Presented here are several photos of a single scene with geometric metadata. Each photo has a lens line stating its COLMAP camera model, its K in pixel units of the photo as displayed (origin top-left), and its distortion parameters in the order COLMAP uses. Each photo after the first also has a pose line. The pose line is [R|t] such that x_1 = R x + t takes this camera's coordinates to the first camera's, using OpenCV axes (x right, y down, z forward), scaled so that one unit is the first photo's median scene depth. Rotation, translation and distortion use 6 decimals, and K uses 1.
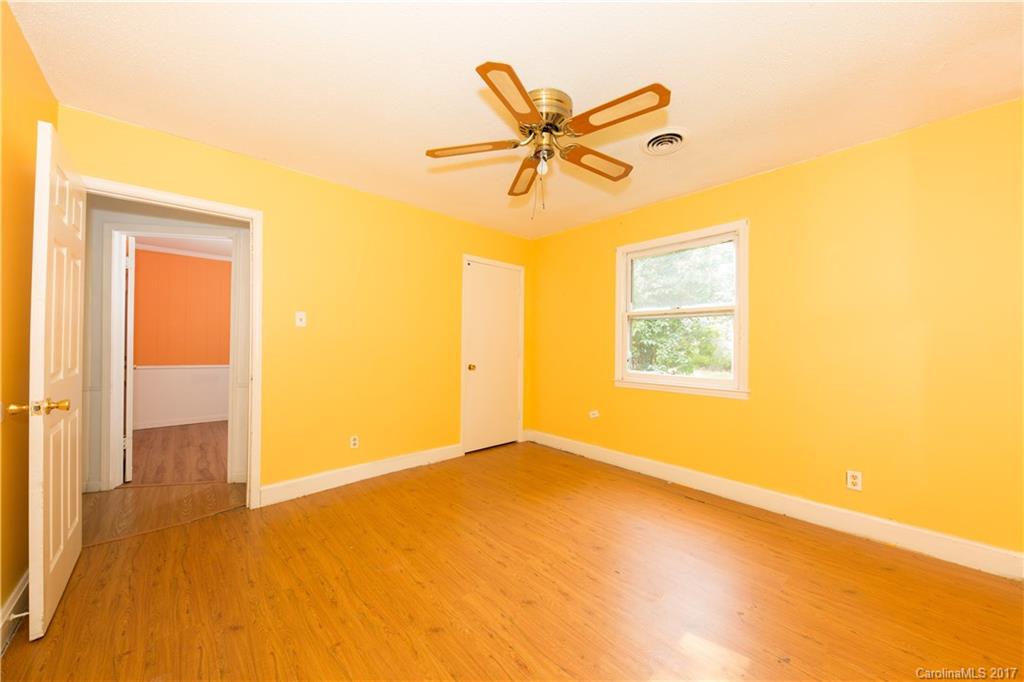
lens RADIAL K [[358.9, 0, 512.6], [0, 358.9, 341.4], [0, 0, 1]] dist [0.001692, -0.000087]
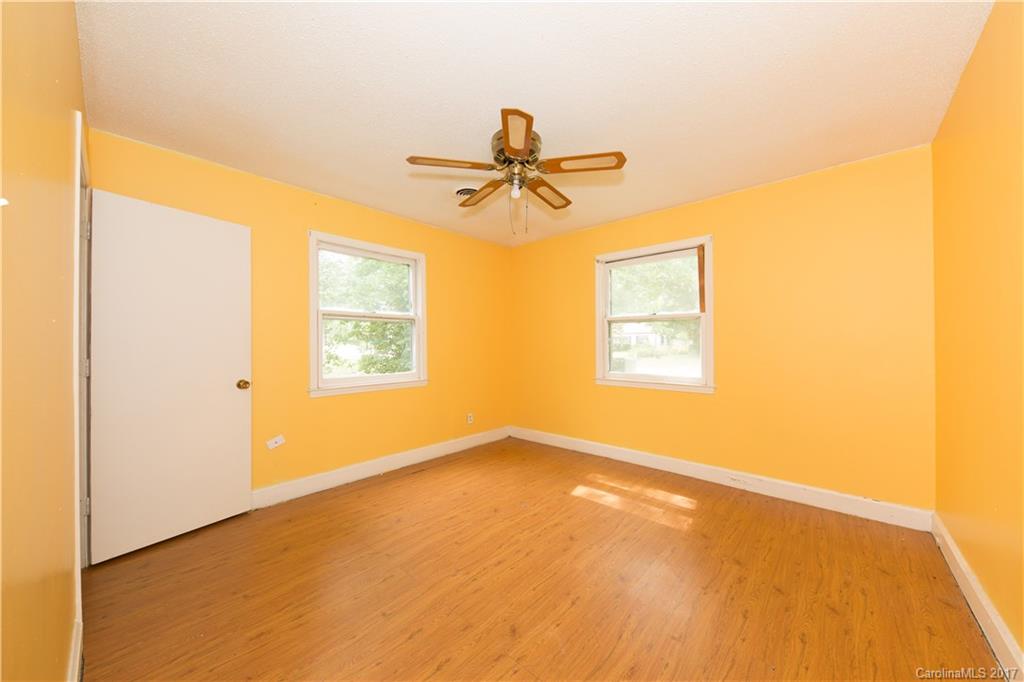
lens RADIAL K [[358.9, 0, 512.6], [0, 358.9, 341.4], [0, 0, 1]] dist [0.001692, -0.000087]
pose [[-0.089005, -0.000268, 0.996031, -0.894271], [0.000547, 1.000000, 0.000318, -0.007570], [-0.996031, 0.000573, -0.089005, 0.940359]]
